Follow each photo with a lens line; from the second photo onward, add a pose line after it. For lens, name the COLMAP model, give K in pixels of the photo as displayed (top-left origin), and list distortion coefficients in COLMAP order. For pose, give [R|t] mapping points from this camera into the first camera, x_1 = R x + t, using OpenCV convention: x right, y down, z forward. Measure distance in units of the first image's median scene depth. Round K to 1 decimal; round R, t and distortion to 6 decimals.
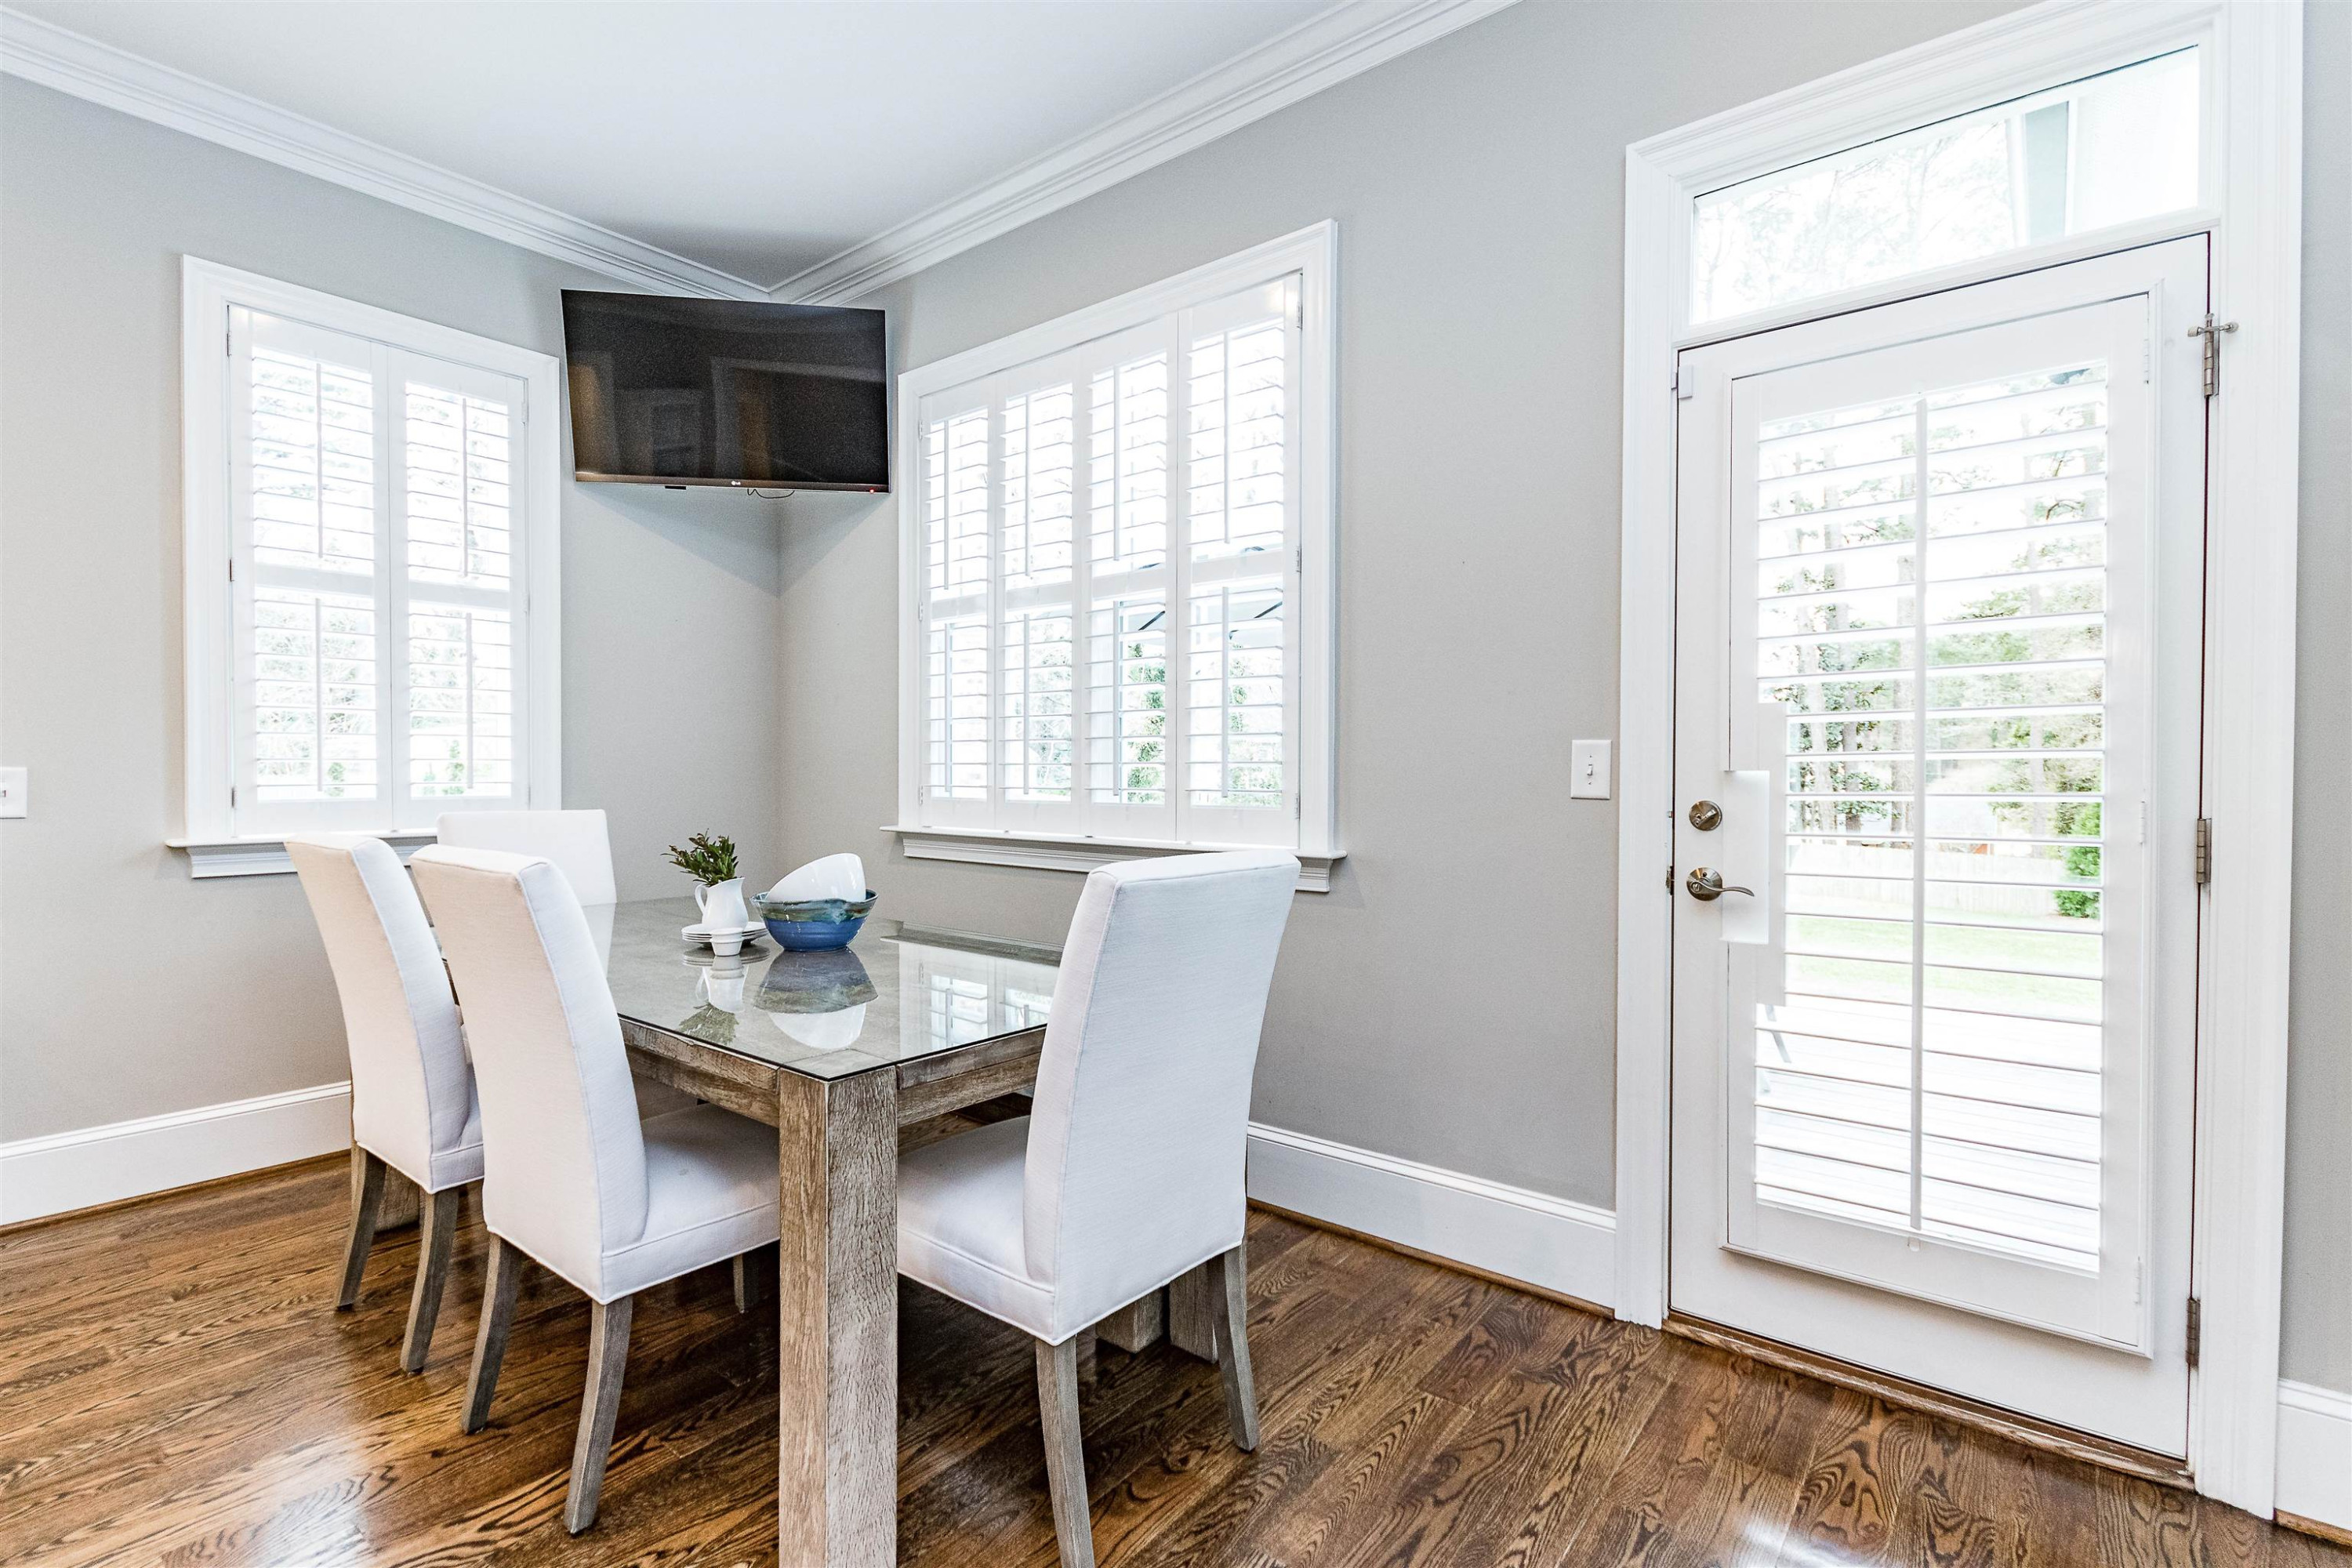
lens RADIAL K [[1091.4, 0, 1168.4], [0, 1091.4, 780.2], [0, 0, 1]] dist [0.000033, 0.000200]
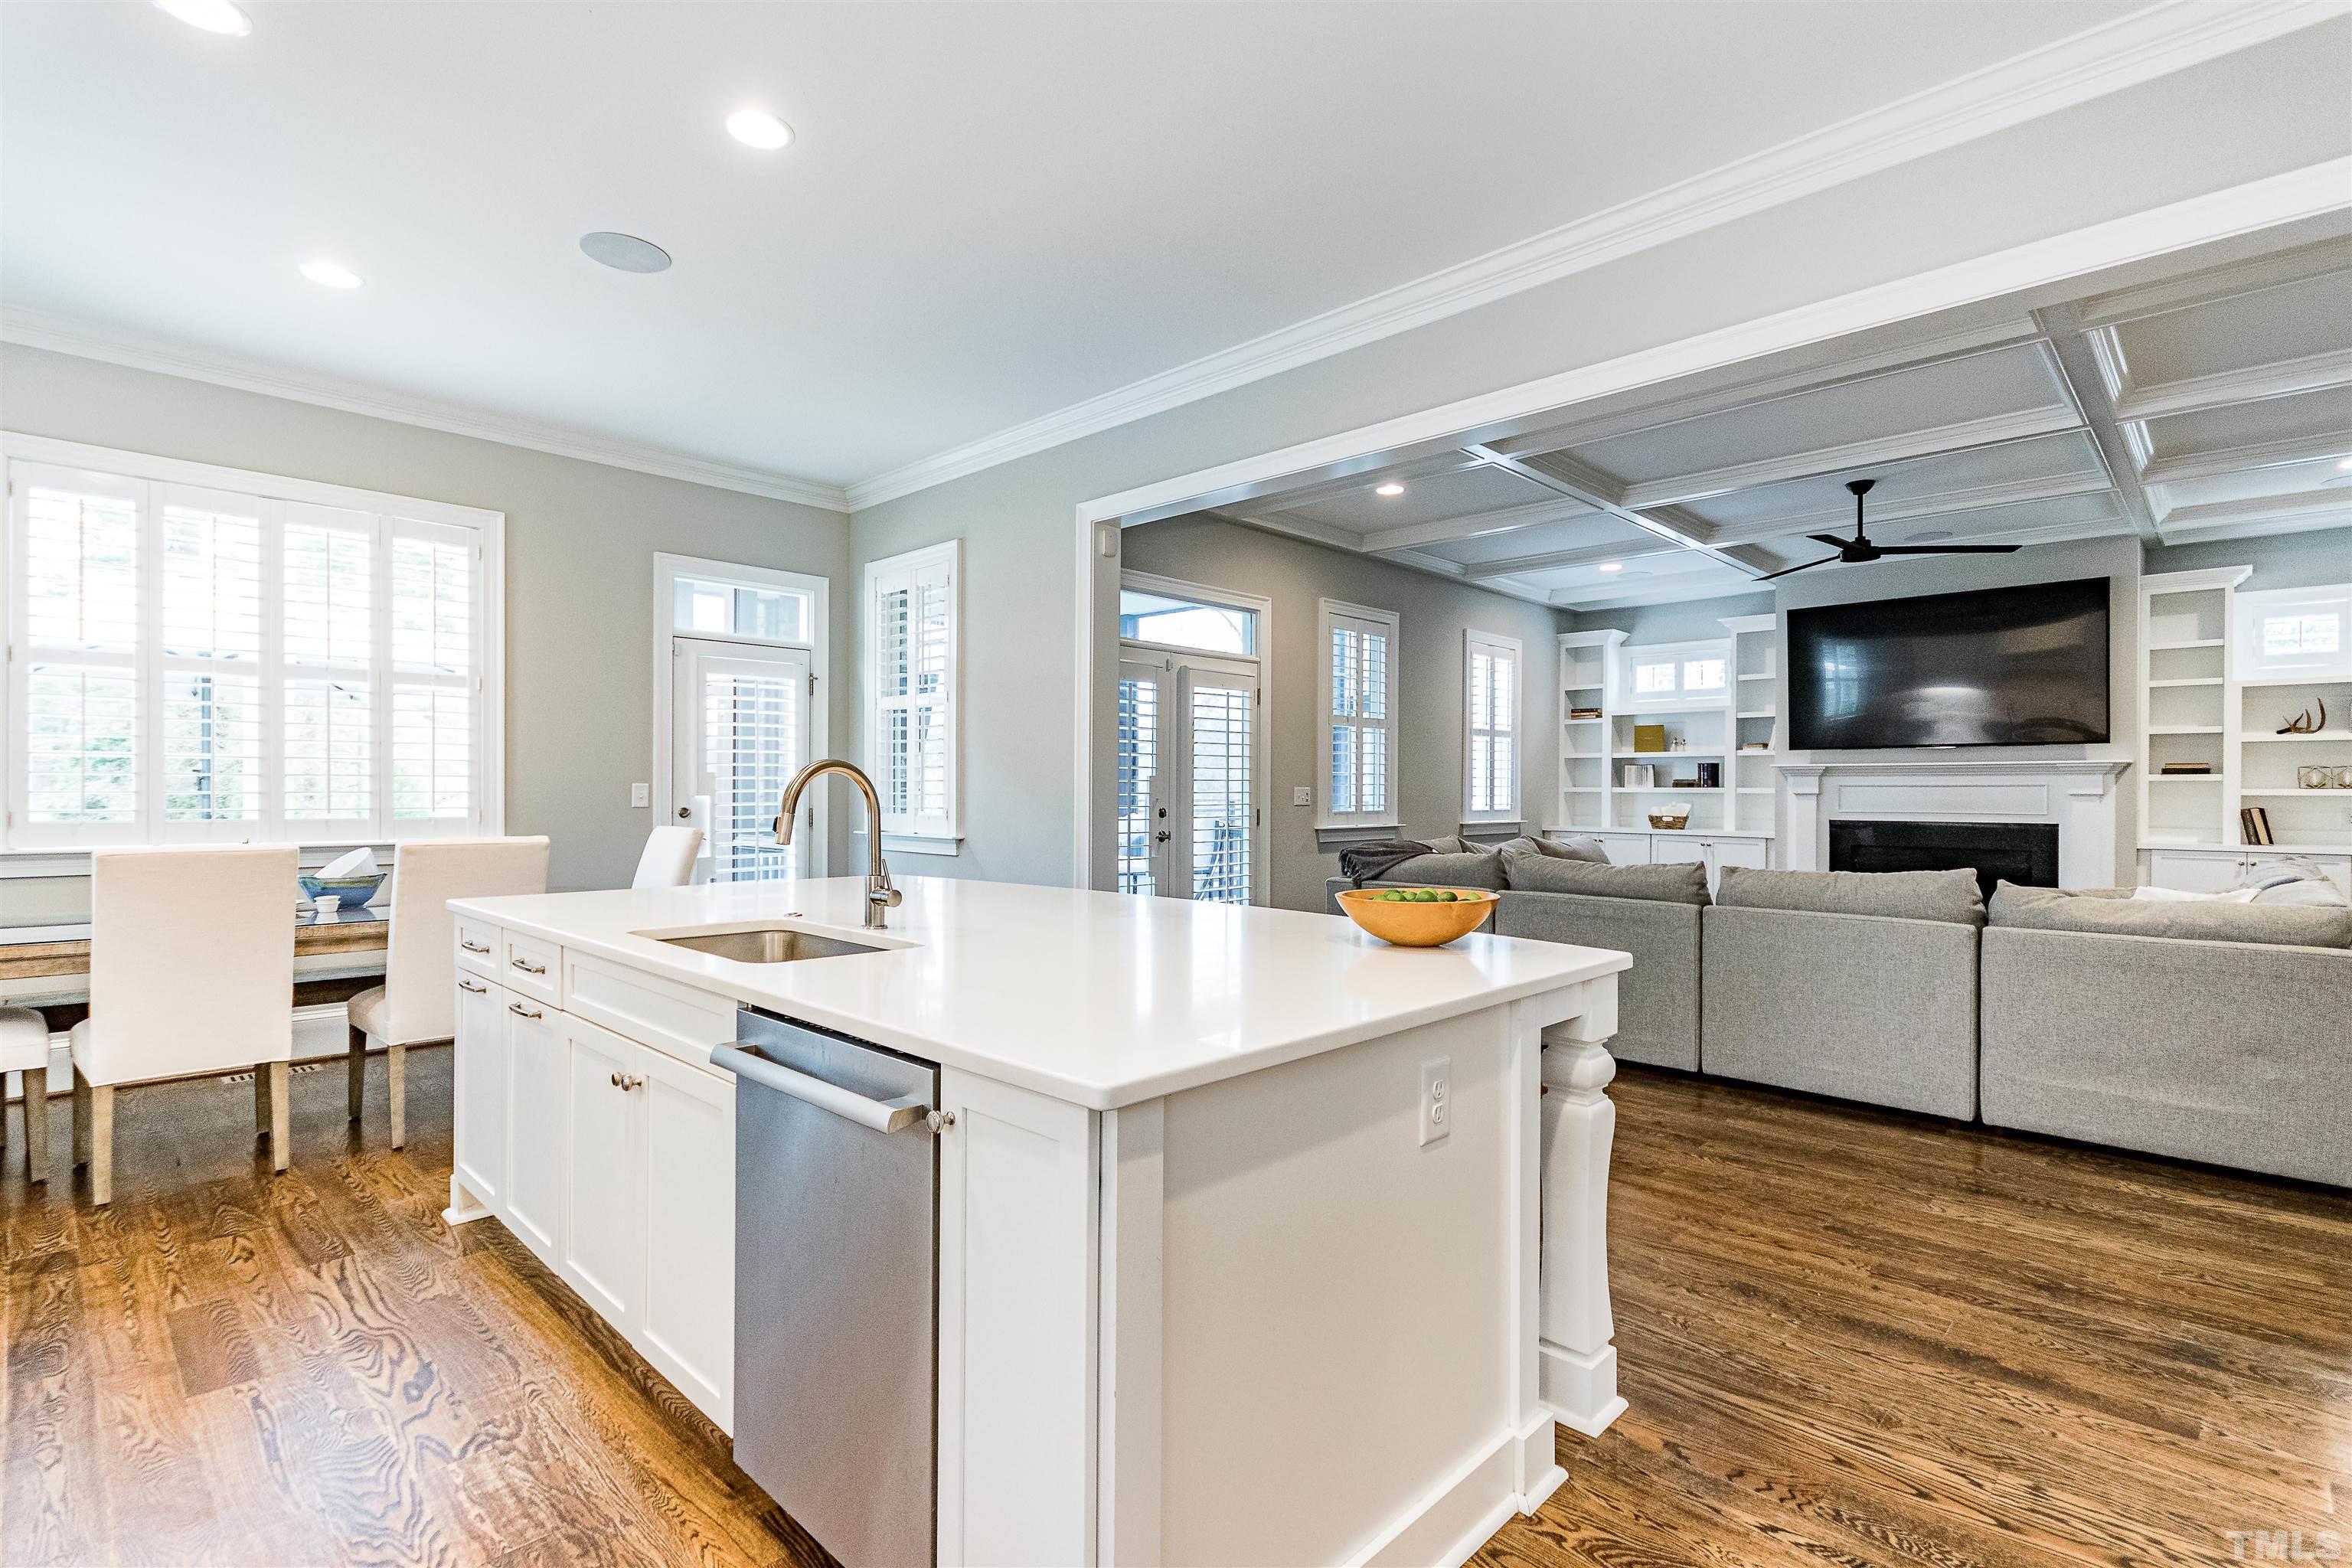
lens RADIAL K [[1093.7, 0, 1176.0], [0, 1093.7, 791.9], [0, 0, 1]] dist [0.001484, 0.000413]
pose [[0.085399, -0.002754, 0.996343, -1.823155], [0.002815, 0.999993, 0.002523, -0.020045], [-0.996343, 0.002589, 0.085406, -0.382226]]
